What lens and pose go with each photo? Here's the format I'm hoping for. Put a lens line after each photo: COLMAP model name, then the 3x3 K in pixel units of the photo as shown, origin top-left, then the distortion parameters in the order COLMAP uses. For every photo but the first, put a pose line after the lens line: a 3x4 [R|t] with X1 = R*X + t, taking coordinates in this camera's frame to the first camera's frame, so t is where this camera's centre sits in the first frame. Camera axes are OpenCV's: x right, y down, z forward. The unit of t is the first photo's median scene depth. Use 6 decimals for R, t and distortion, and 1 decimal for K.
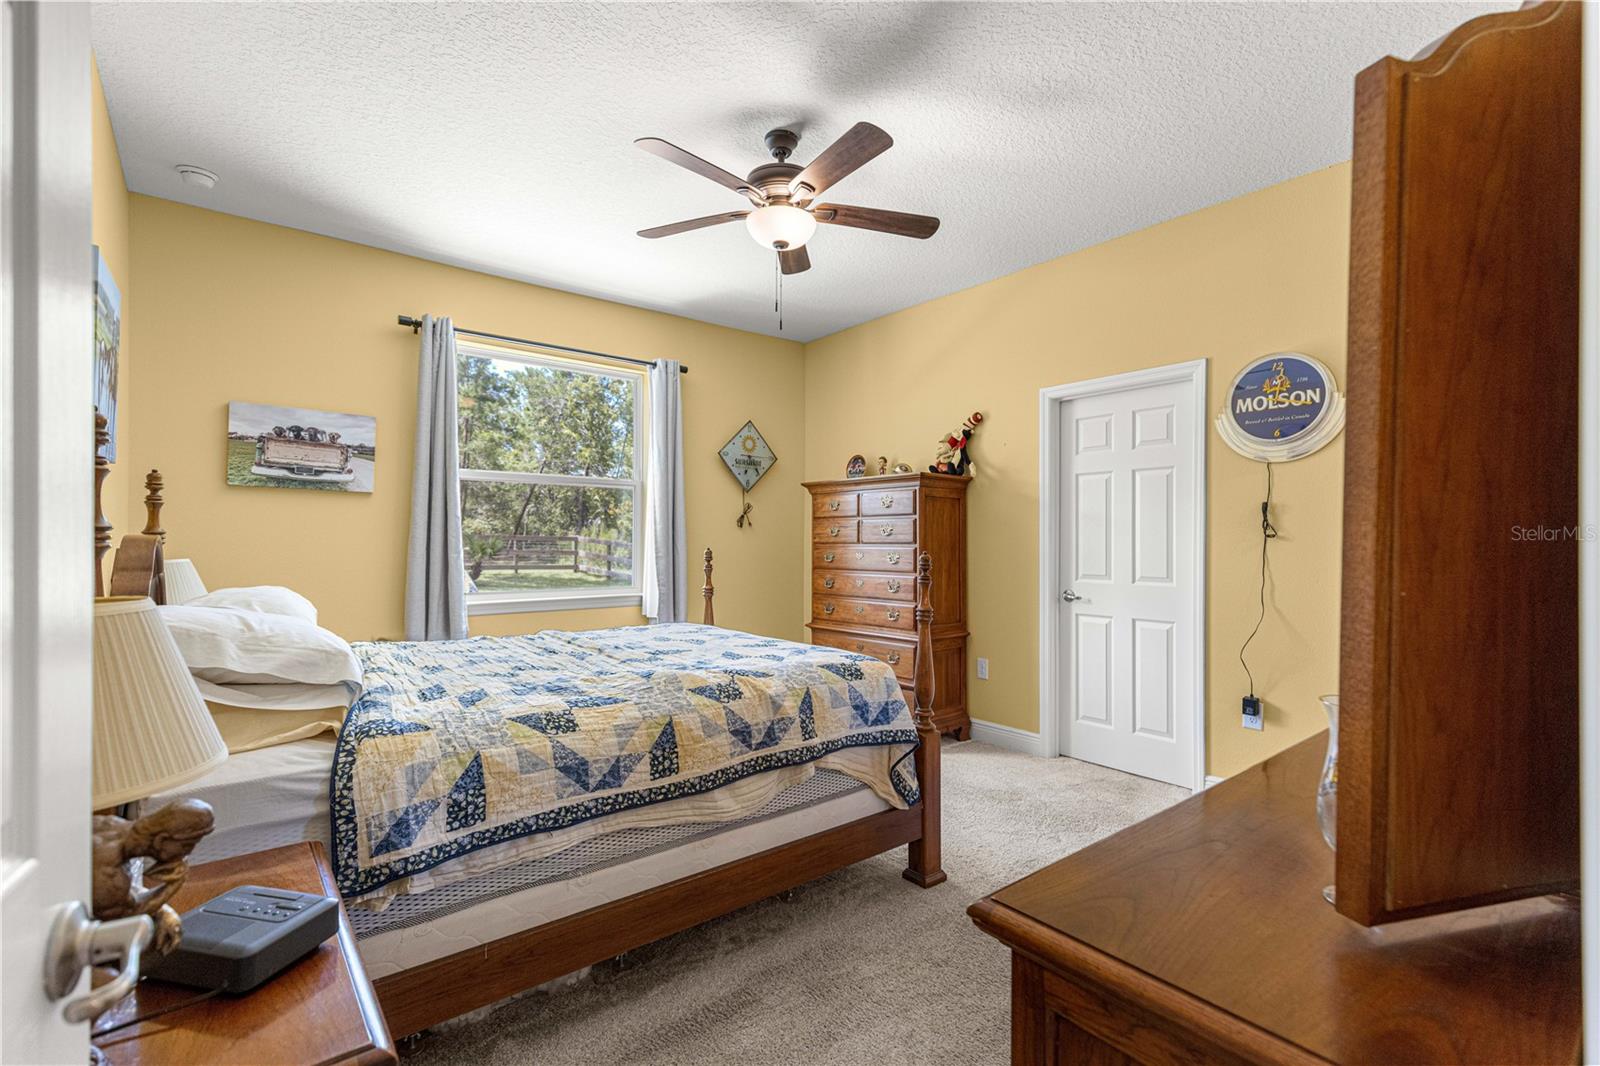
lens RADIAL K [[715.3, 0, 803.5], [0, 715.3, 546.6], [0, 0, 1]] dist [0.001501, 0.000003]
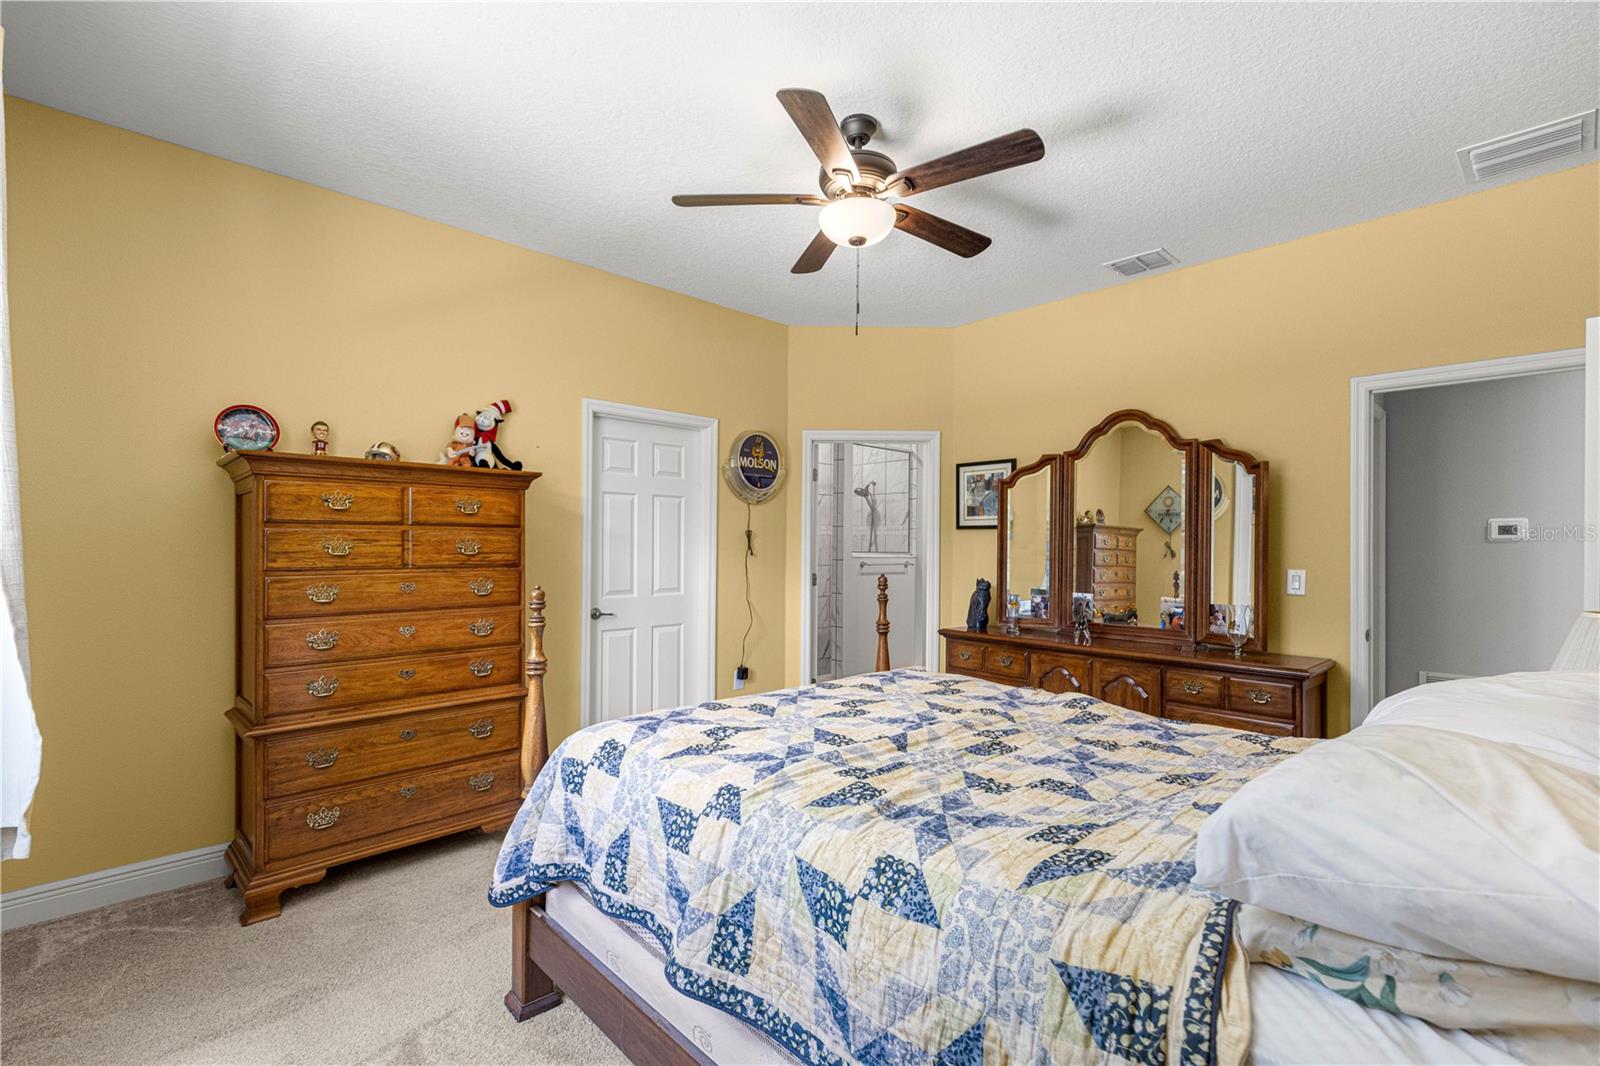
lens RADIAL K [[720.0, 0, 805.1], [0, 720.0, 537.2], [0, 0, 1]] dist [0.002057, -0.000109]
pose [[-0.066360, 0.017189, 0.997648, -2.335351], [0.004367, 0.999847, -0.016937, -0.065622], [-0.997786, 0.003233, -0.066425, 2.792580]]
